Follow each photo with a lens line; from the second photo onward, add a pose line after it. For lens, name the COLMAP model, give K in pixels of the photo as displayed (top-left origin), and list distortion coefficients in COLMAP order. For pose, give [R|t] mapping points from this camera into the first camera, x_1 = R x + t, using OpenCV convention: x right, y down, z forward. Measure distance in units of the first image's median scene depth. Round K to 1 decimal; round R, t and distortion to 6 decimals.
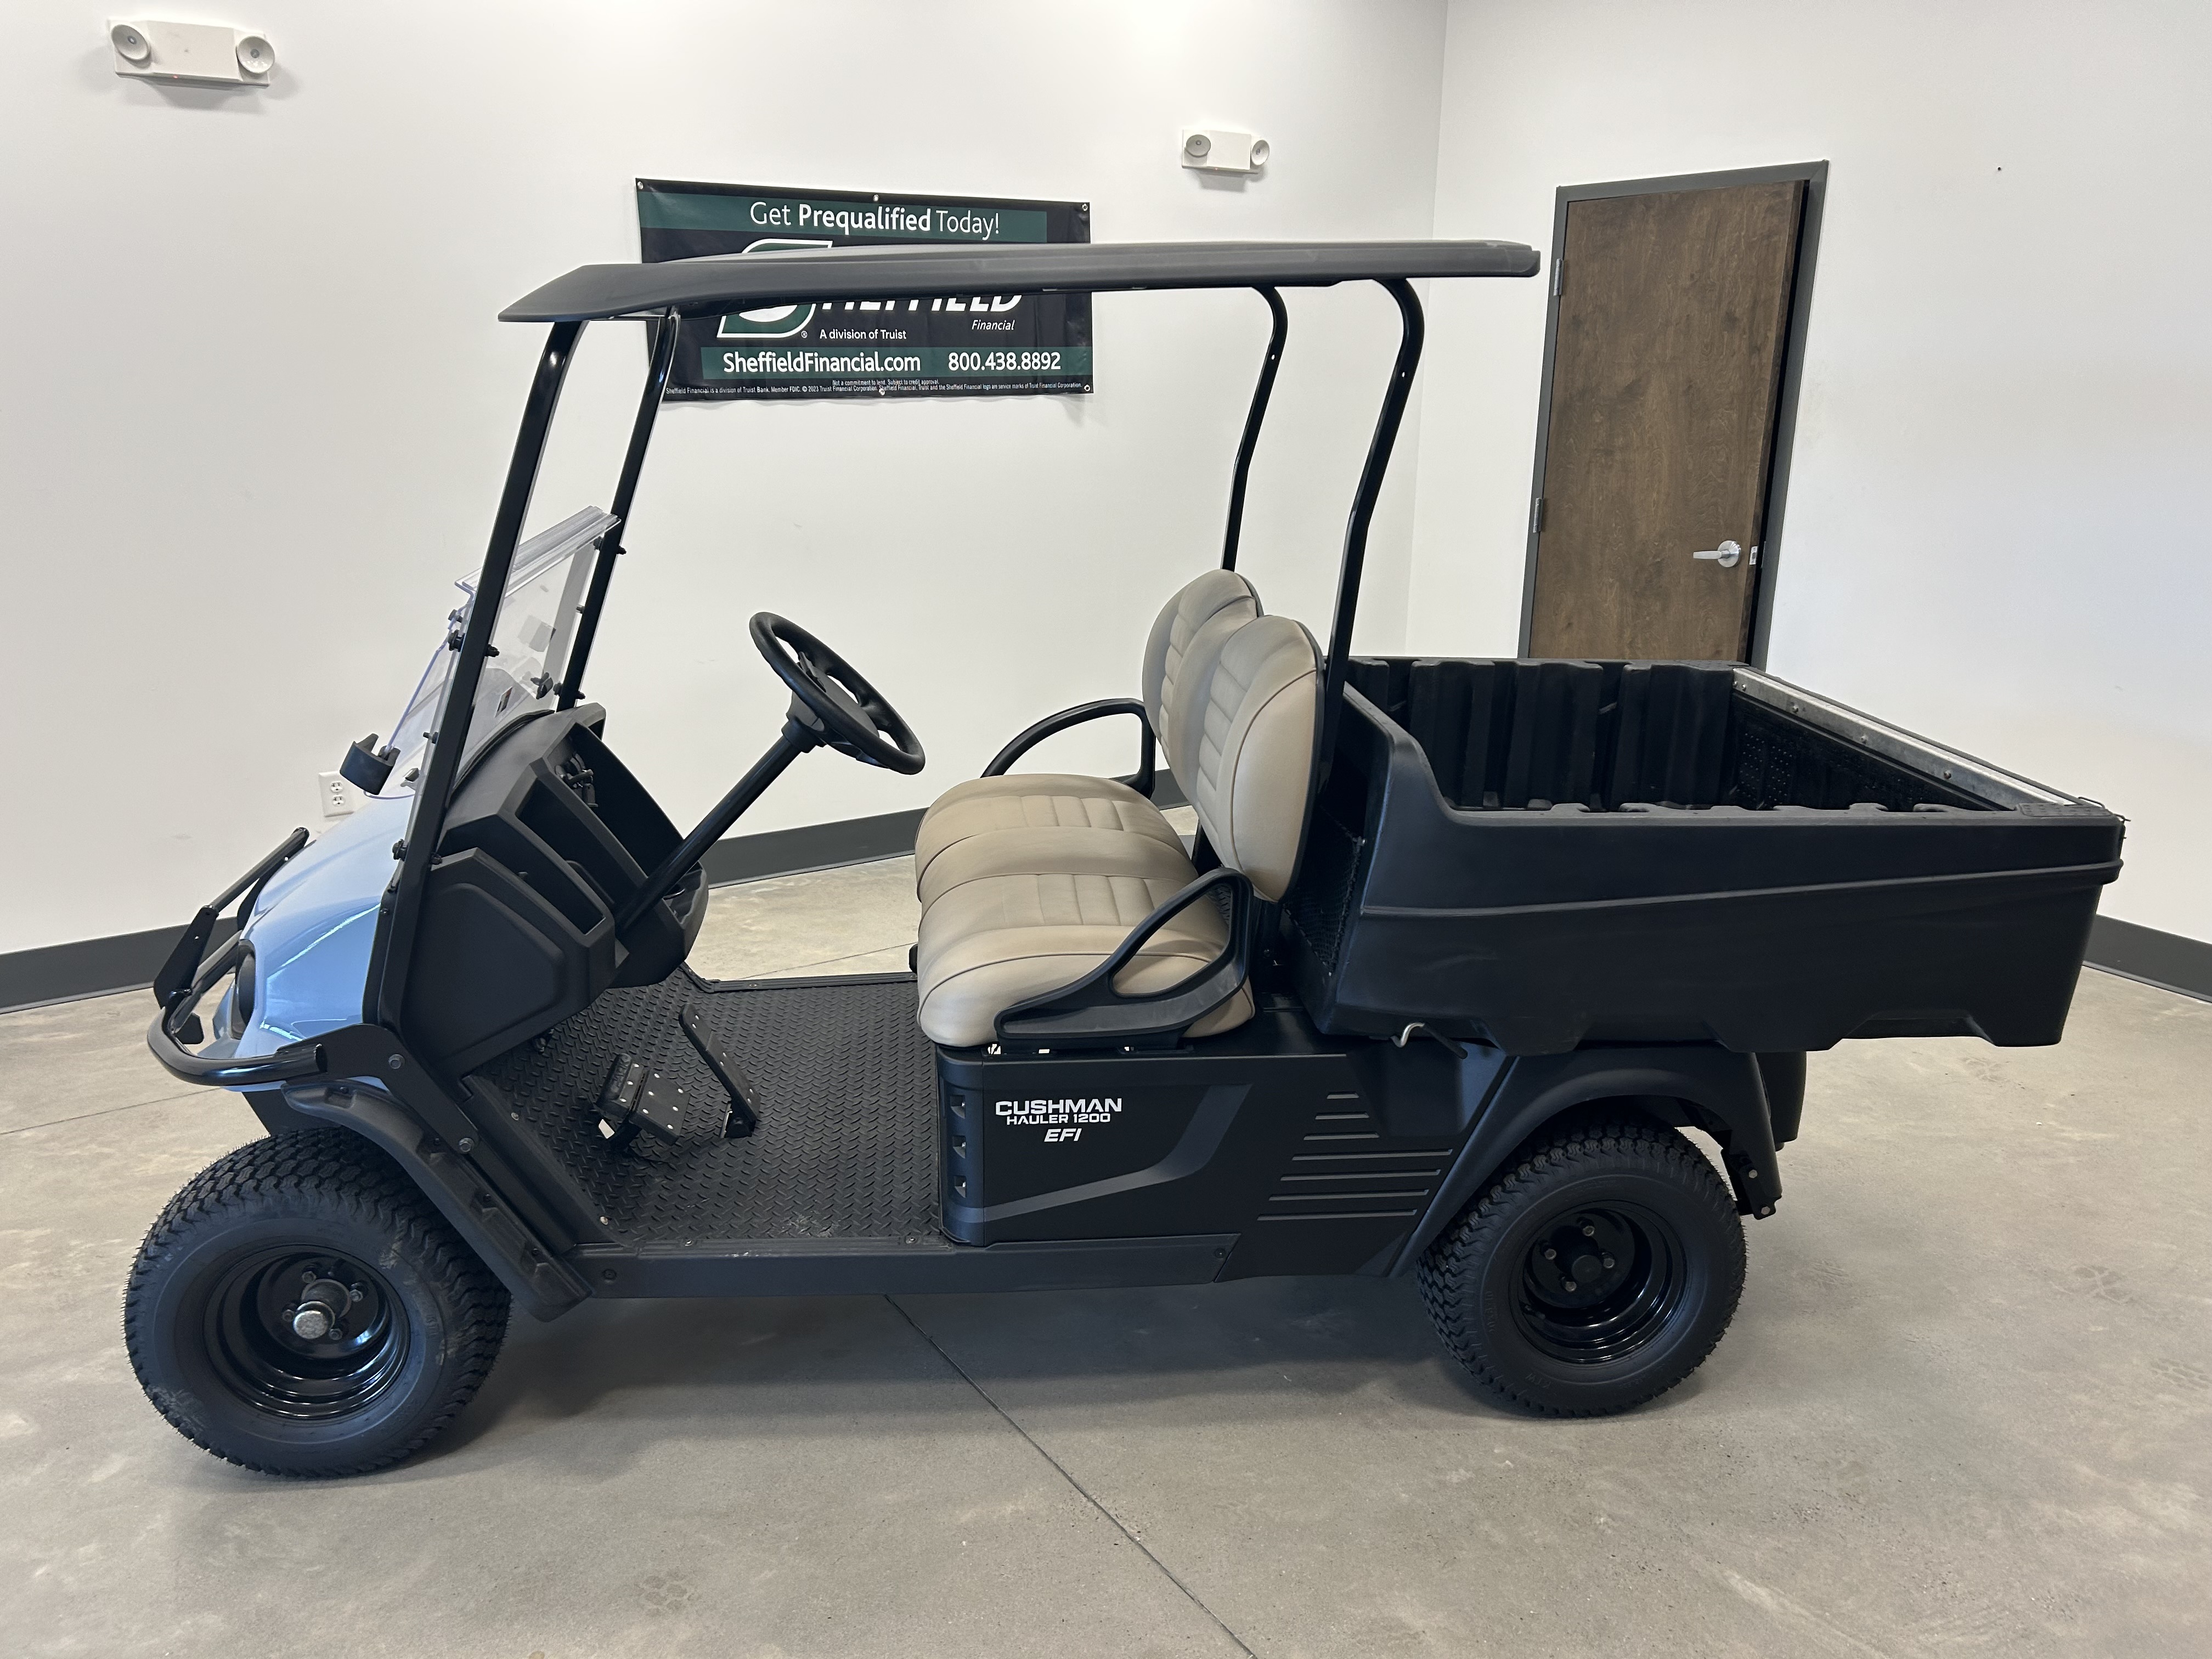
lens RADIAL K [[1677.8, 0, 1095.2], [0, 1677.8, 827.8], [0, 0, 1]] dist [0.041450, -0.046887]
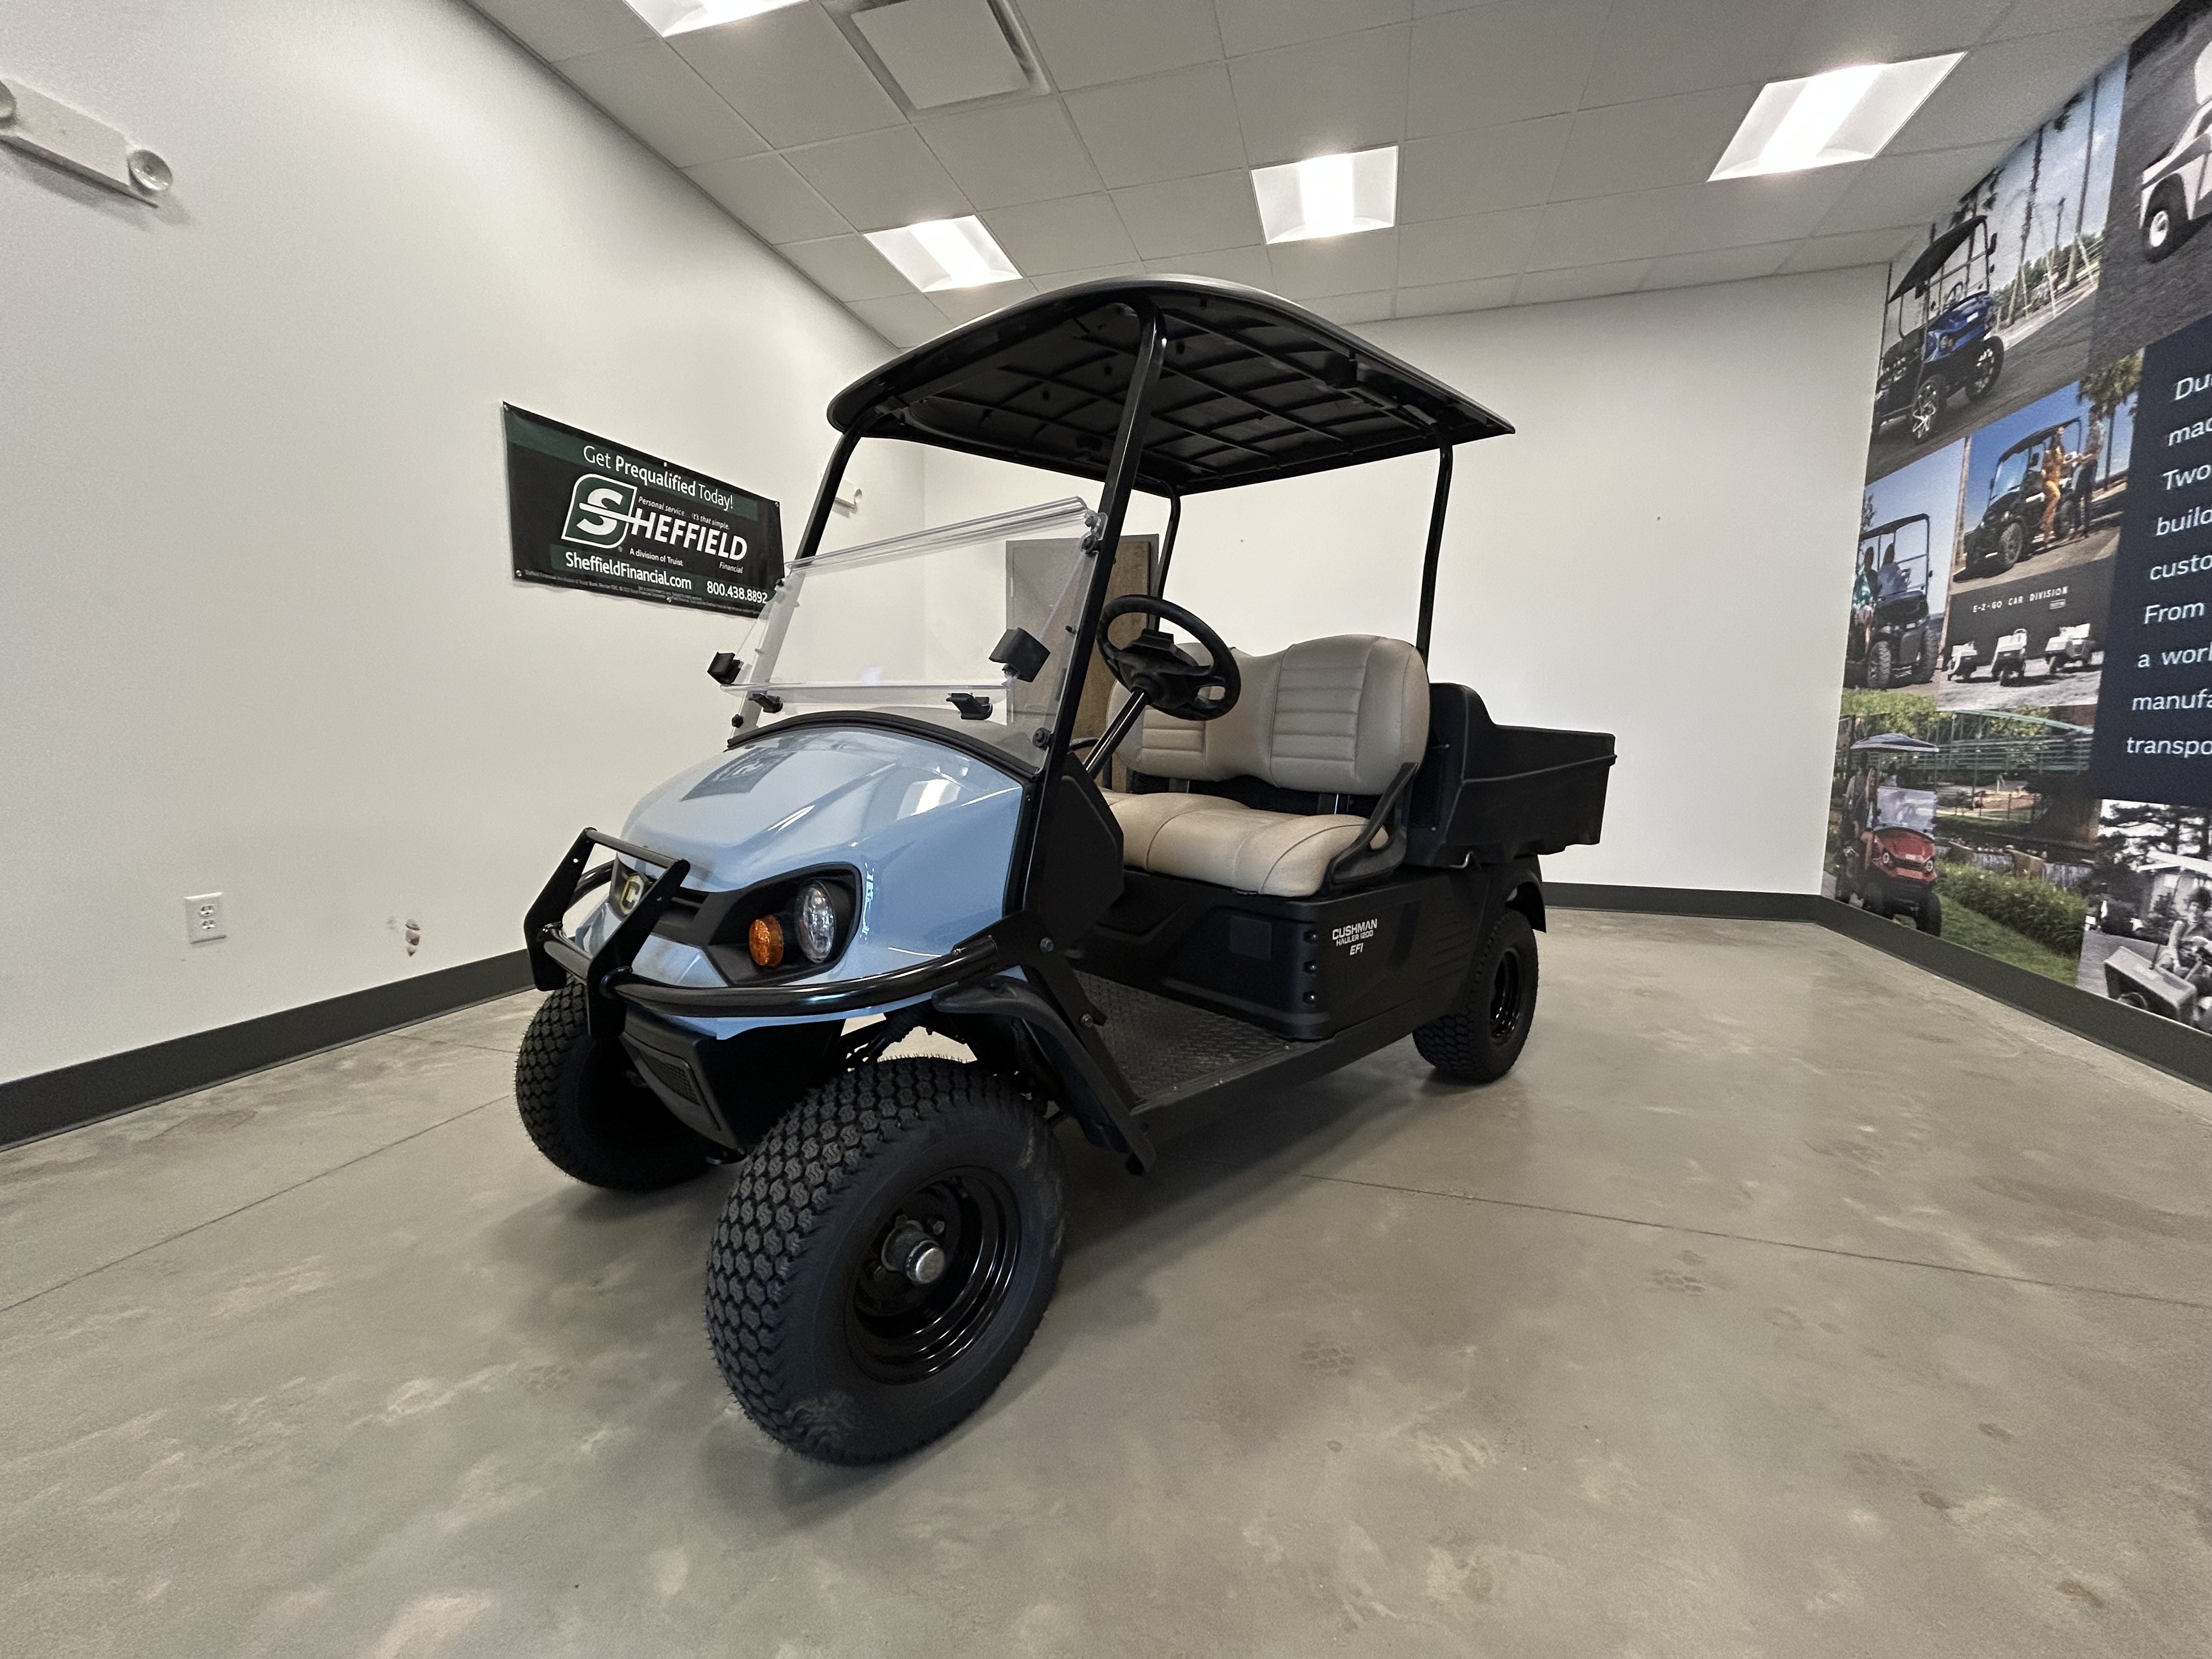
lens RADIAL K [[890.9, 0, 1101.1], [0, 890.9, 829.7], [0, 0, 1]] dist [0.001452, -0.000735]
pose [[0.775351, -0.070648, 0.627567, -0.335579], [0.164935, 0.981888, -0.093239, 0.057219], [-0.609613, 0.175800, 0.772960, 0.252103]]
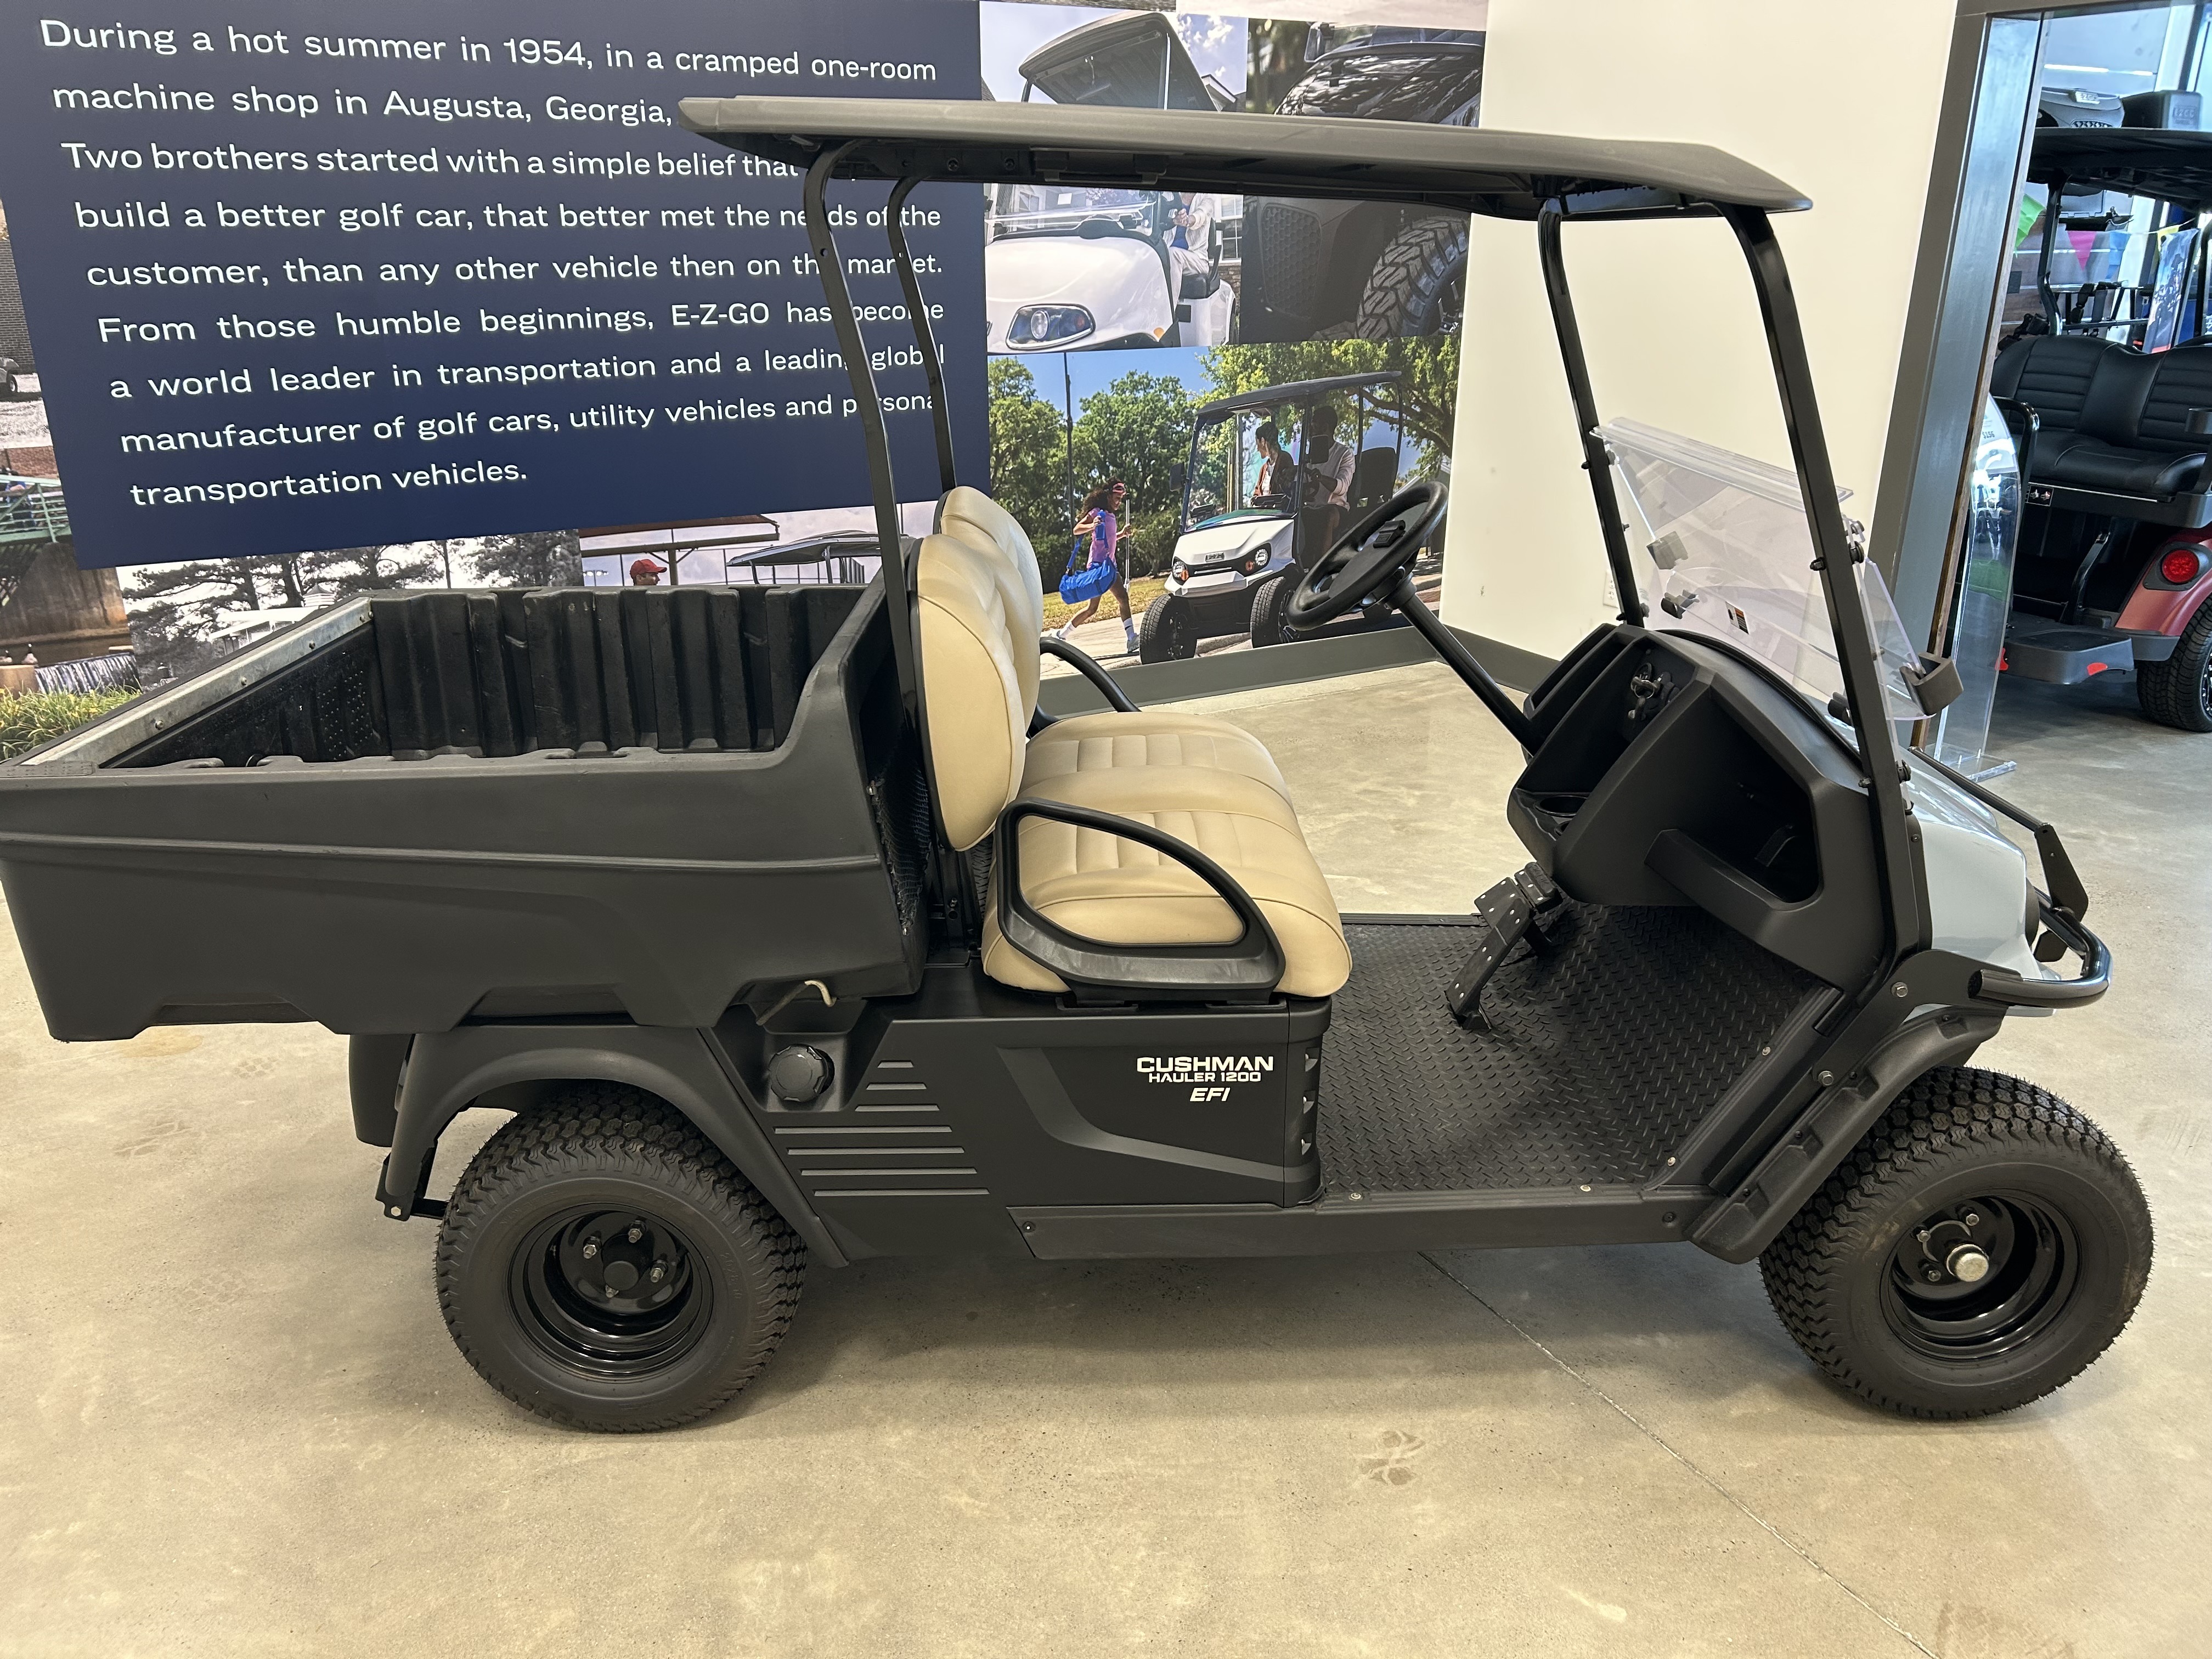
lens RADIAL K [[1673.7, 0, 1109.5], [0, 1673.7, 824.8], [0, 0, 1]] dist [0.032973, -0.033245]
pose [[-0.996102, -0.041891, 0.077628, -0.041034], [0.011191, 0.812908, 0.582284, -0.297591], [-0.087497, 0.580883, -0.809271, 1.028199]]
